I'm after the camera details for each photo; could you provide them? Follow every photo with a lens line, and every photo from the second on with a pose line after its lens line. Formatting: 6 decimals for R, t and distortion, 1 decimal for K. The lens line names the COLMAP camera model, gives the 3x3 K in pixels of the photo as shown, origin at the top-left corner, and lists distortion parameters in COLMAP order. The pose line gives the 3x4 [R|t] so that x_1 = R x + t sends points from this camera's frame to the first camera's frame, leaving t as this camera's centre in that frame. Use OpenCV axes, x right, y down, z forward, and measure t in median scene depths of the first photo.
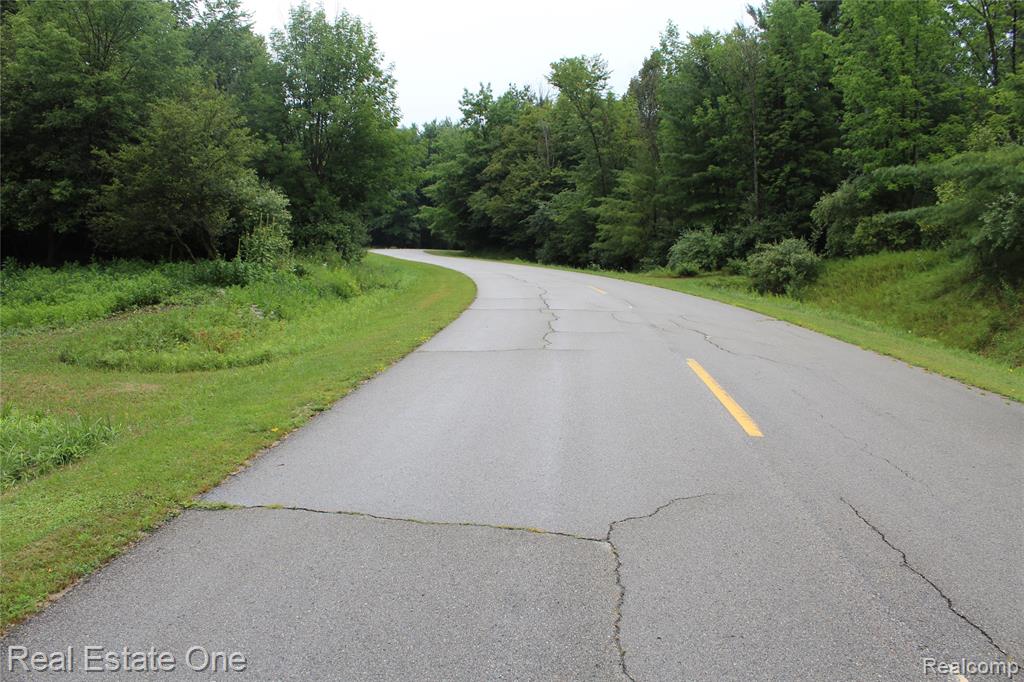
lens RADIAL K [[1007.8, 0, 513.1], [0, 1007.8, 349.8], [0, 0, 1]] dist [-0.160159, 0.000000]
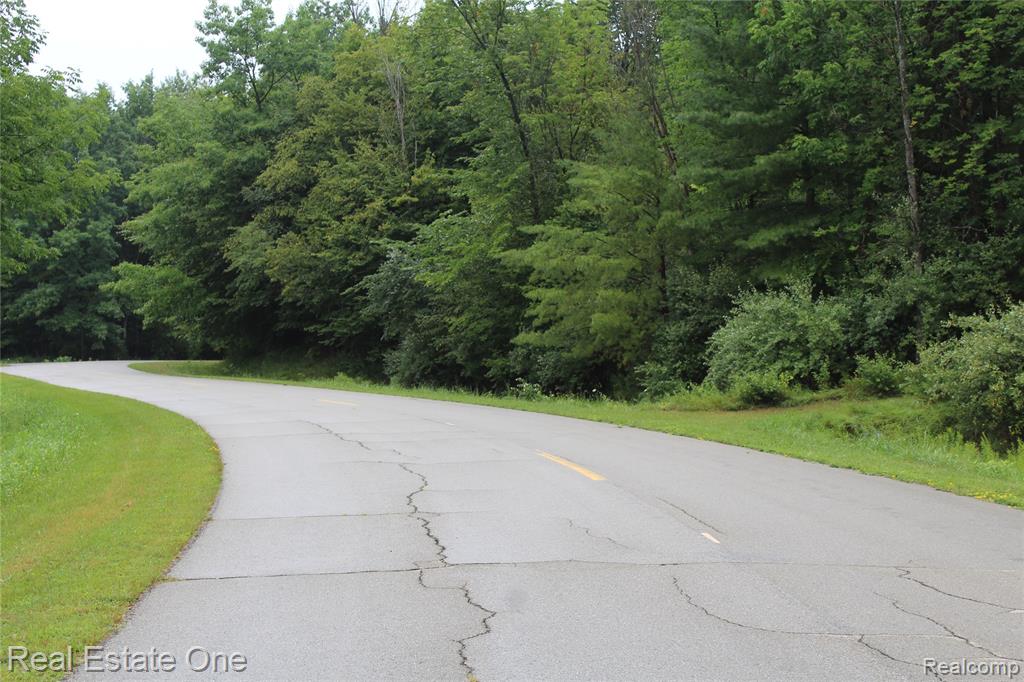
lens RADIAL K [[1828.0, 0, 517.2], [0, 1828.0, 338.1], [0, 0, 1]] dist [0.032605, 0.000000]
pose [[0.994509, -0.037453, 0.097715, 0.003101], [0.047371, 0.993735, -0.101231, -0.025531], [-0.093312, 0.105304, 0.990053, 0.232082]]
